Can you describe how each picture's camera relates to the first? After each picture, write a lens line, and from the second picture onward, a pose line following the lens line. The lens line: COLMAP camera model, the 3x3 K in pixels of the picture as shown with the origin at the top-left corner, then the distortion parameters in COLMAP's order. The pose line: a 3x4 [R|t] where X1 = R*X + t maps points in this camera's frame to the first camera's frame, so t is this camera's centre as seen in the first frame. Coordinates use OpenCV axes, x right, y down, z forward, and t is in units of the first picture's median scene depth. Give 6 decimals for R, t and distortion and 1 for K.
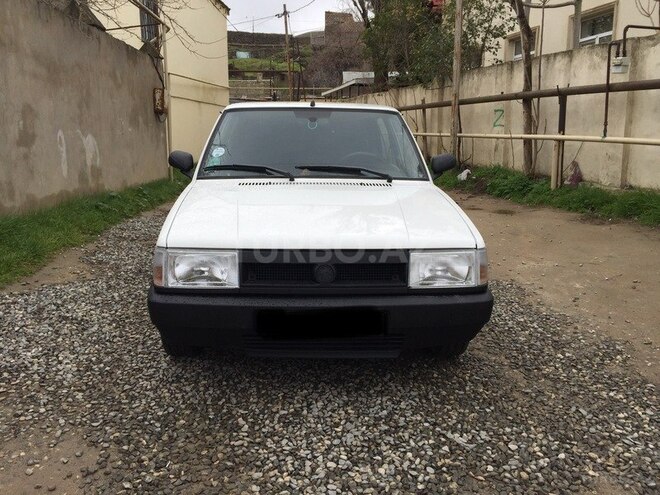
lens RADIAL K [[563.6, 0, 326.4], [0, 563.6, 244.6], [0, 0, 1]] dist [0.098007, -0.147272]
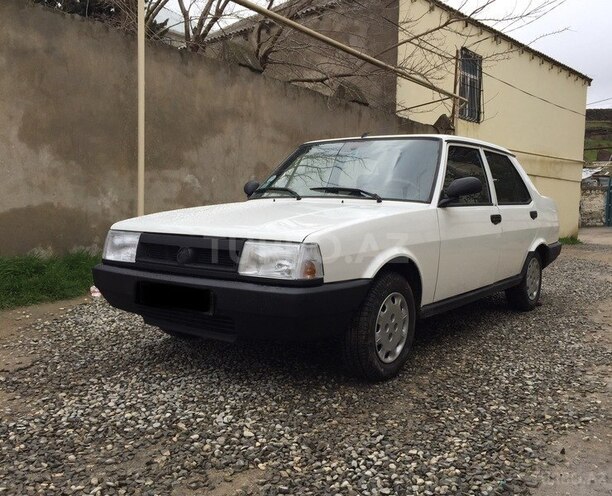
lens RADIAL K [[596.0, 0, 345.5], [0, 596.0, 255.7], [0, 0, 1]] dist [0.063807, -0.007920]
pose [[0.795492, 0.053783, -0.603573, 0.759536], [-0.135709, 0.986565, -0.090950, 0.090330], [0.590573, 0.154260, 0.792103, 0.174252]]
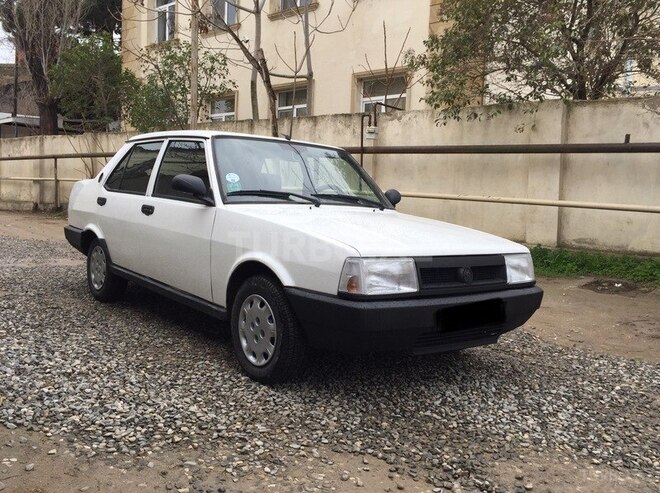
lens RADIAL K [[589.7, 0, 330.0], [0, 589.7, 246.5], [0, 0, 1]] dist [0.049059, -0.001212]
pose [[0.805467, -0.017855, 0.592371, -0.745199], [0.077420, 0.994151, -0.075305, 0.048569], [-0.587562, 0.106517, 0.802138, 0.122433]]
